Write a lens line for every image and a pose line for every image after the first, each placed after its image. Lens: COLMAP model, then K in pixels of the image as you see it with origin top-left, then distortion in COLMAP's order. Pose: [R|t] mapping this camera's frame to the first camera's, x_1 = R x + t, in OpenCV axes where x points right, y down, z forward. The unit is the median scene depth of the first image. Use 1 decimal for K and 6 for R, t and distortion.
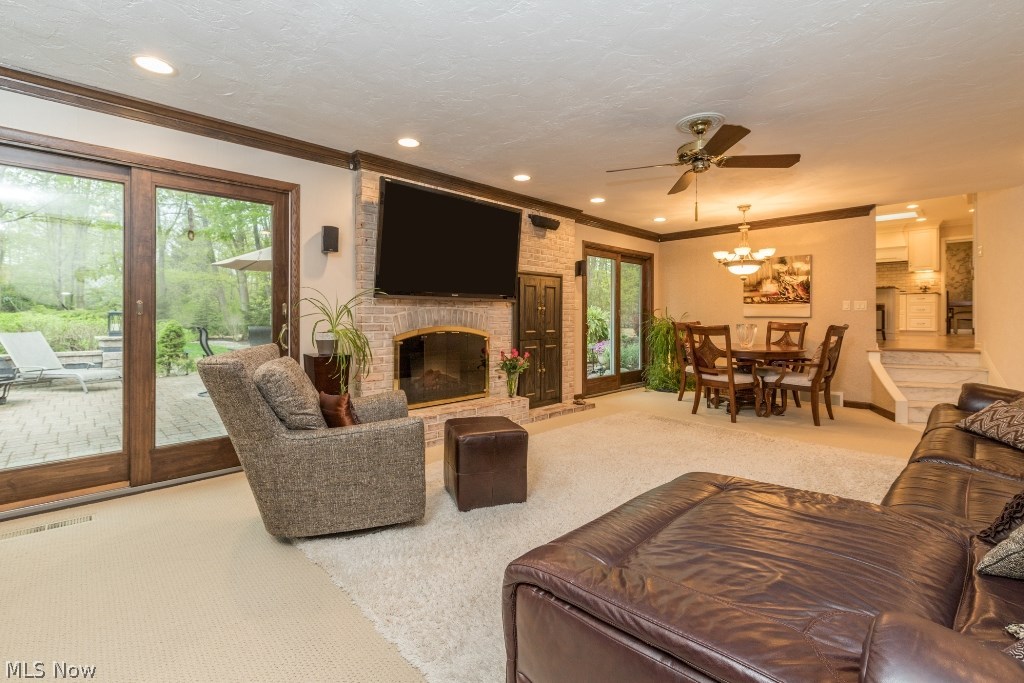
lens RADIAL K [[449.3, 0, 510.3], [0, 449.3, 325.1], [0, 0, 1]] dist [-0.001681, -0.000338]
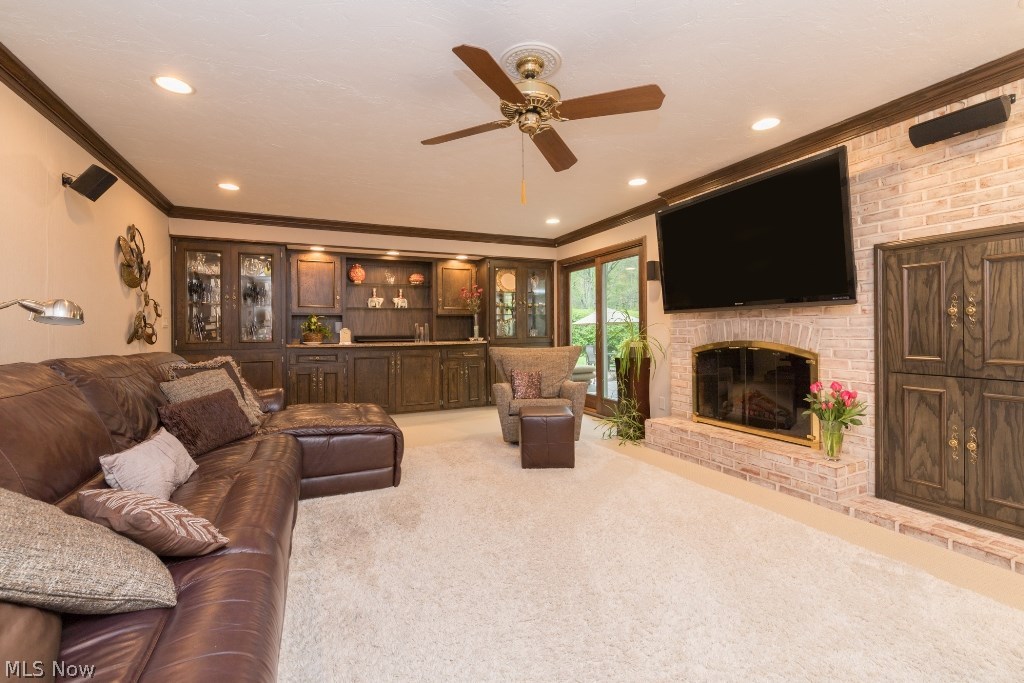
lens RADIAL K [[449.3, 0, 510.3], [0, 449.3, 325.1], [0, 0, 1]] dist [-0.001681, -0.000338]
pose [[-0.354170, -0.005642, -0.935164, 0.850592], [-0.006247, 0.999974, -0.003667, -0.022083], [0.935160, 0.004543, -0.354196, 0.939463]]
